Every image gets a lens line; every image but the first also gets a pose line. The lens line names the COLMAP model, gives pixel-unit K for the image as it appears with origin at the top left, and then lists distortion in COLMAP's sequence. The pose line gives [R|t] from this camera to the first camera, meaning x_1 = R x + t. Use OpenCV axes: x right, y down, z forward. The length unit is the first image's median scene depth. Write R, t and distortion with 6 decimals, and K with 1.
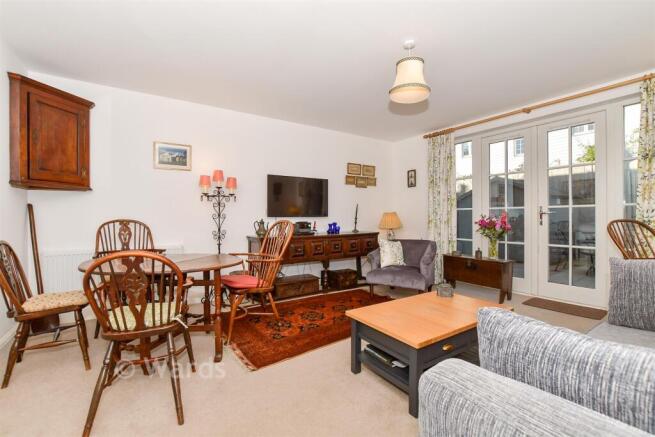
lens RADIAL K [[282.7, 0, 337.1], [0, 282.7, 212.4], [0, 0, 1]] dist [-0.016119, 0.001025]
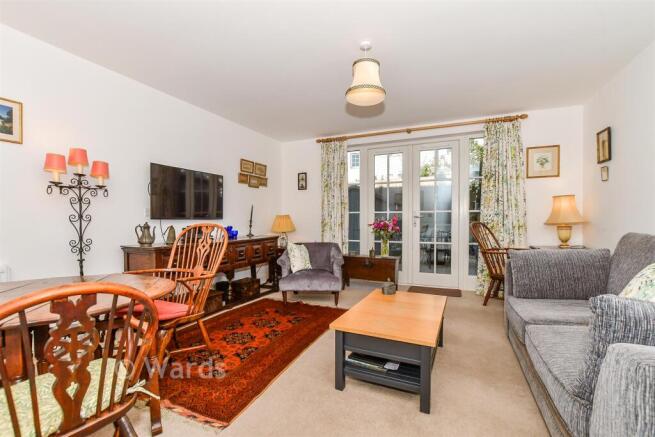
lens RADIAL K [[282.7, 0, 325.7], [0, 282.7, 221.9], [0, 0, 1]] dist [-0.016119, 0.001025]
pose [[0.864326, -0.002101, 0.502927, -0.240550], [-0.009379, 0.999750, 0.020296, 0.003563], [-0.502844, -0.022259, 0.864090, 0.134394]]
